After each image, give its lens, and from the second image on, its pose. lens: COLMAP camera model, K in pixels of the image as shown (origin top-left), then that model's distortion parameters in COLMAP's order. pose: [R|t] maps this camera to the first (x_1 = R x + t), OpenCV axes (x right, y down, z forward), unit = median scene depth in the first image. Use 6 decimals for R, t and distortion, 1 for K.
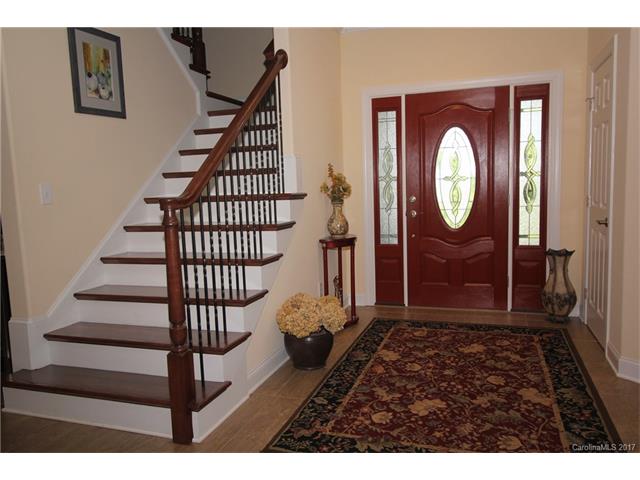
lens RADIAL K [[495.4, 0, 320.0], [0, 495.4, 240.0], [0, 0, 1]] dist [0.006986, 0.001514]
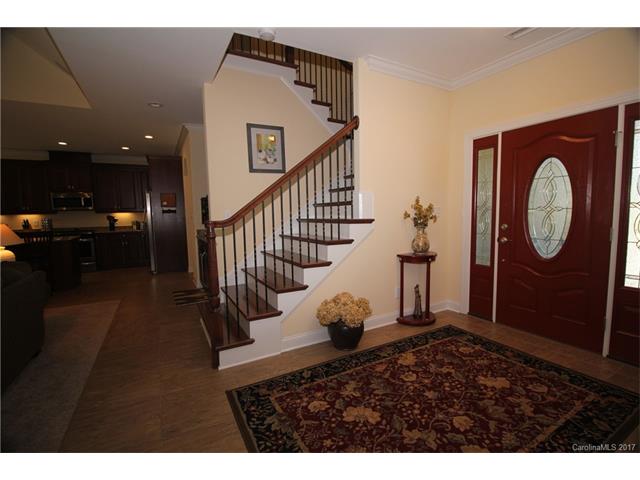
lens RADIAL K [[295.3, 0, 320.0], [0, 295.3, 240.0], [0, 0, 1]] dist [0.000399, -0.012698]
pose [[0.743658, 0.079629, -0.663801, 0.419326], [-0.081168, 0.996291, 0.028581, -0.051882], [0.663615, 0.032625, 0.747363, 0.322618]]
